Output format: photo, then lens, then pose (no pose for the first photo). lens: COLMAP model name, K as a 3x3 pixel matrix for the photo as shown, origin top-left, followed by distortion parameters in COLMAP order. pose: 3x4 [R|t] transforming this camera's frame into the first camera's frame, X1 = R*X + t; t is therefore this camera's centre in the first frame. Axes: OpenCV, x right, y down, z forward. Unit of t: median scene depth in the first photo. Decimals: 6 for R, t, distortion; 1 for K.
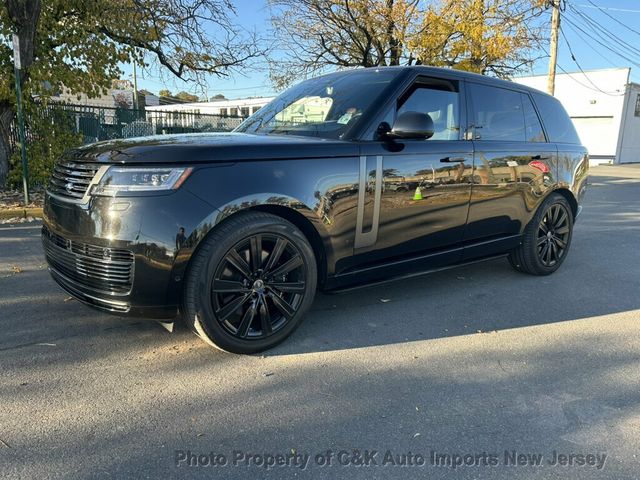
lens RADIAL K [[495.1, 0, 319.6], [0, 495.1, 247.0], [0, 0, 1]] dist [0.043526, -0.052542]
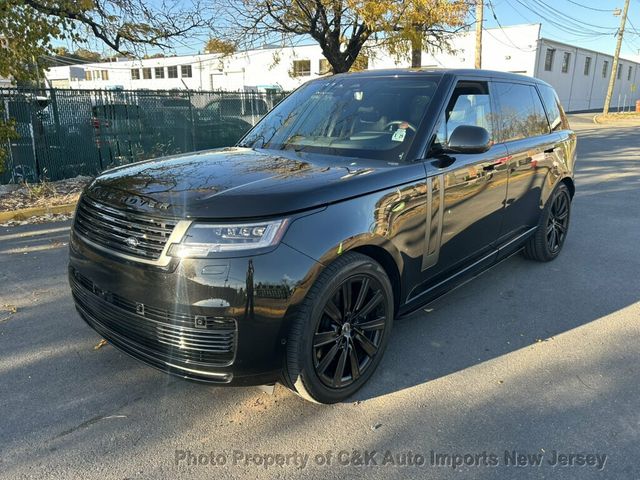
lens RADIAL K [[491.6, 0, 320.0], [0, 491.6, 240.0], [0, 0, 1]] dist [0.043867, -0.042109]
pose [[0.985649, -0.075033, 0.151218, -0.177244], [0.063741, 0.994898, 0.078193, -0.098374], [-0.156314, -0.067432, 0.985403, 0.055735]]
